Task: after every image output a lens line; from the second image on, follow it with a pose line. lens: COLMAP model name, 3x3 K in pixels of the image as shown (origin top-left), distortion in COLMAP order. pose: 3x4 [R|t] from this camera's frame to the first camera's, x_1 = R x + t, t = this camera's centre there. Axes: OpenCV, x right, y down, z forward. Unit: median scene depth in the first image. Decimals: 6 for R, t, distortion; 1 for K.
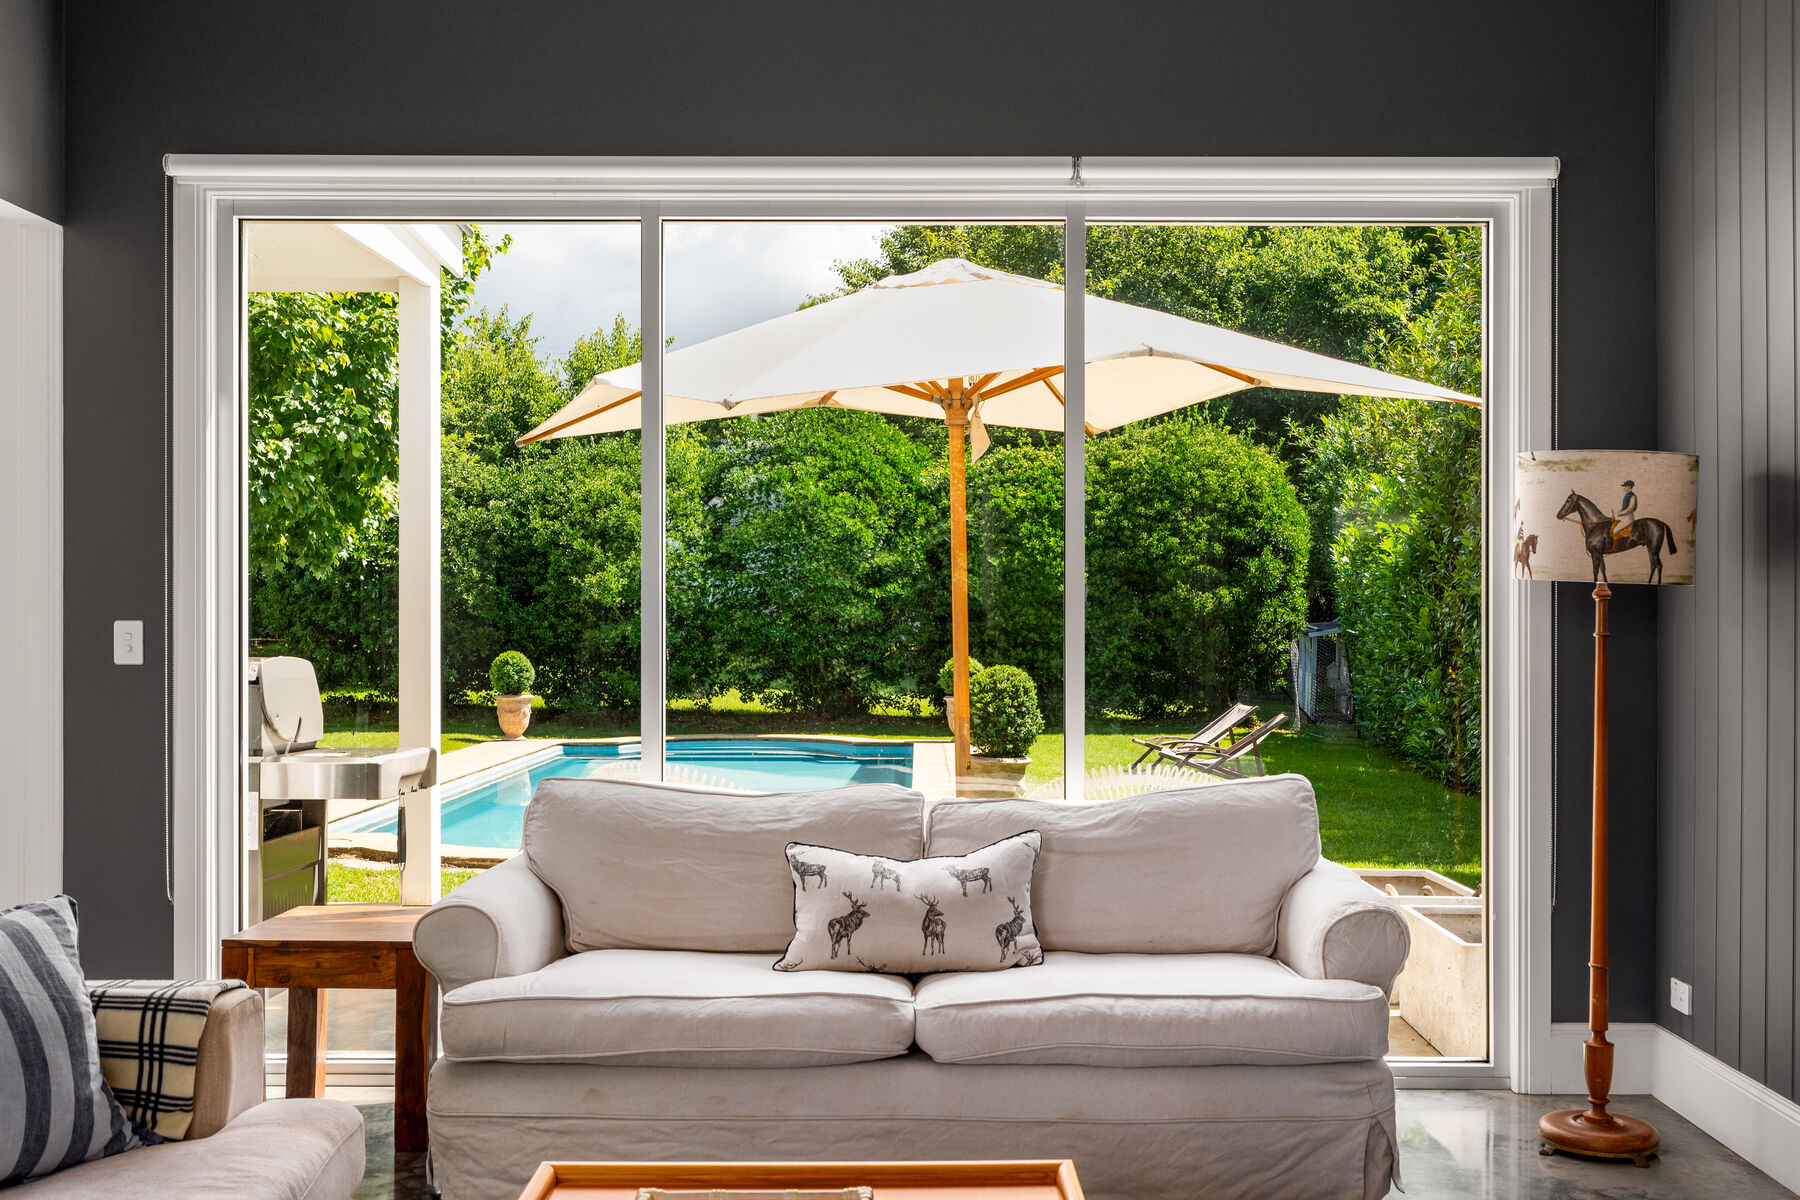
lens RADIAL K [[1817.2, 0, 904.6], [0, 1817.2, 615.4], [0, 0, 1]] dist [0.012906, 0.000000]
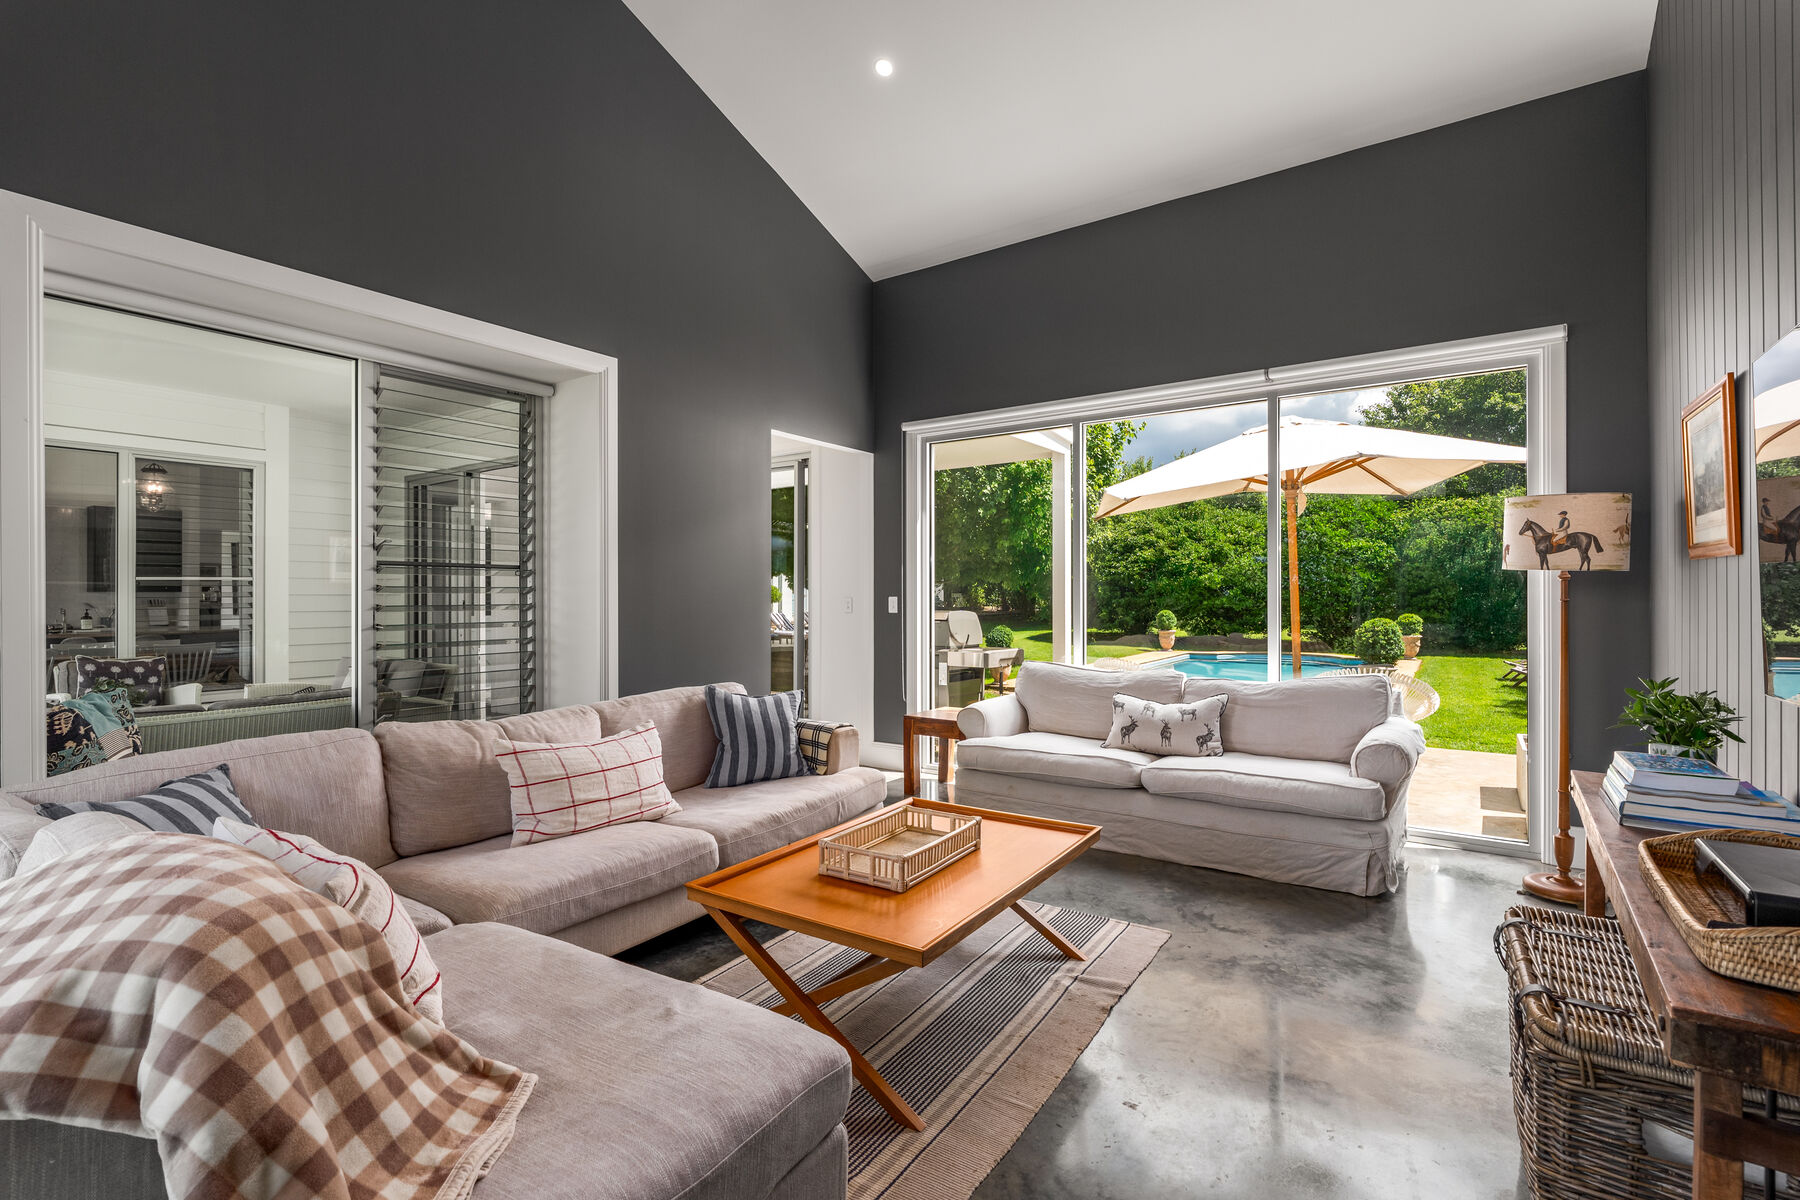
lens RADIAL K [[836.0, 0, 896.0], [0, 836.0, 588.7], [0, 0, 1]] dist [-0.000341, -0.000106]
pose [[0.817683, -0.010578, -0.575572, 0.325290], [0.006843, 0.999939, -0.008656, 0.002200], [0.575629, 0.003139, 0.817705, -0.014752]]
